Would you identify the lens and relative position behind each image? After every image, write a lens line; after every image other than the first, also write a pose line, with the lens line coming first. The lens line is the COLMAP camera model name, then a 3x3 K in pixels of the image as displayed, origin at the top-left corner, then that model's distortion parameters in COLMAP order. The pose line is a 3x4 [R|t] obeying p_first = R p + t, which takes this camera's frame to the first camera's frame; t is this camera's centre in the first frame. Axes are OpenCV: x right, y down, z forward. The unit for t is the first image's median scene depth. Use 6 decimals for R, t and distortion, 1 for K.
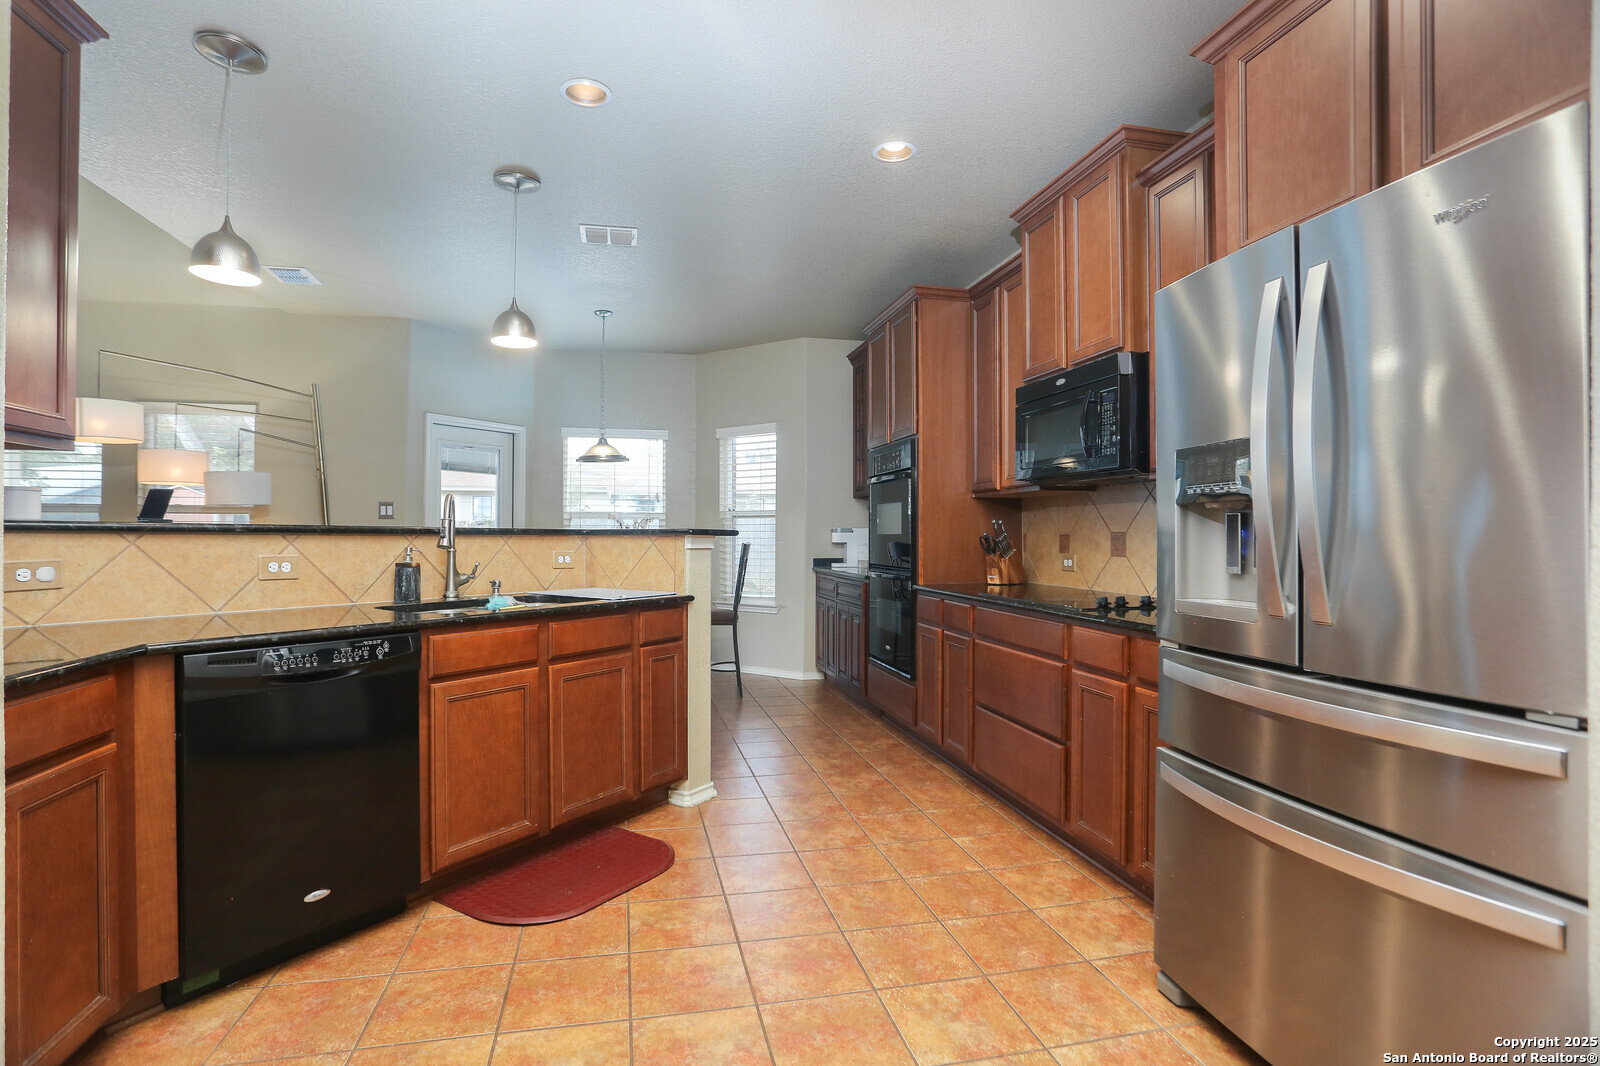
lens RADIAL K [[777.7, 0, 790.6], [0, 777.7, 538.1], [0, 0, 1]] dist [-0.039797, 0.009026]
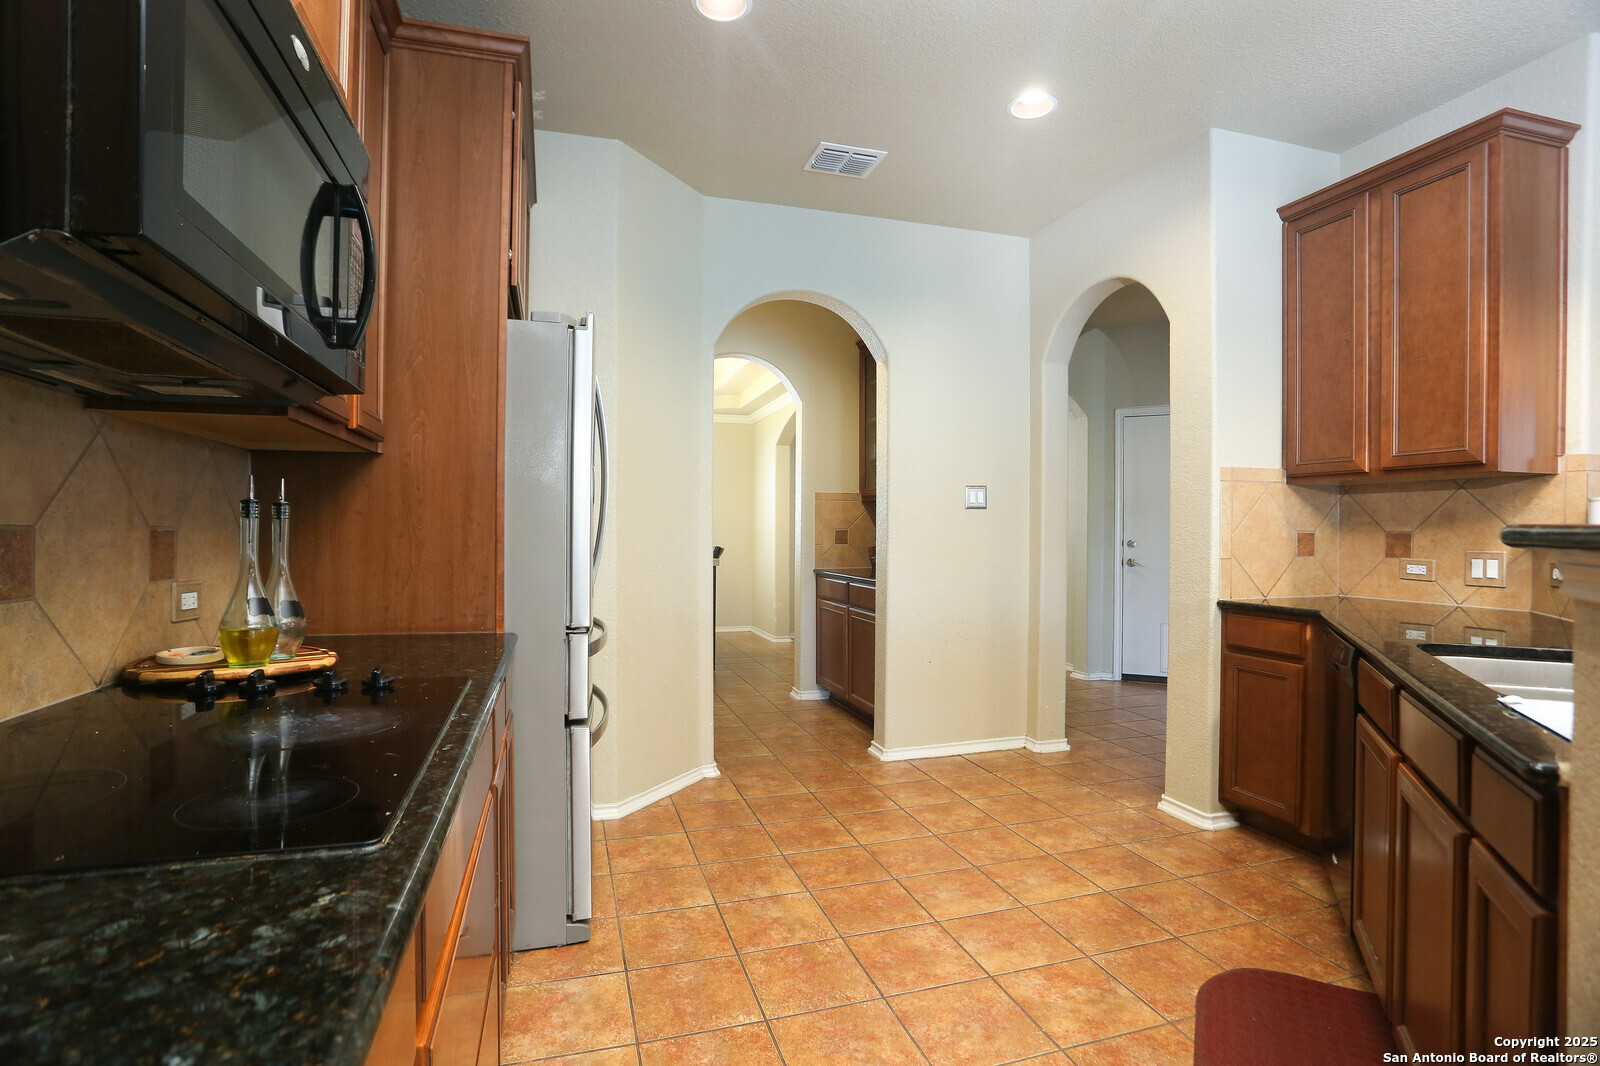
lens RADIAL K [[777.7, 0, 797.2], [0, 777.7, 534.8], [0, 0, 1]] dist [-0.039797, 0.009026]
pose [[-0.996428, -0.005032, -0.084297, 0.260520], [-0.005688, 0.999955, 0.007541, -0.011929], [0.084255, 0.007994, -0.996412, 2.021559]]
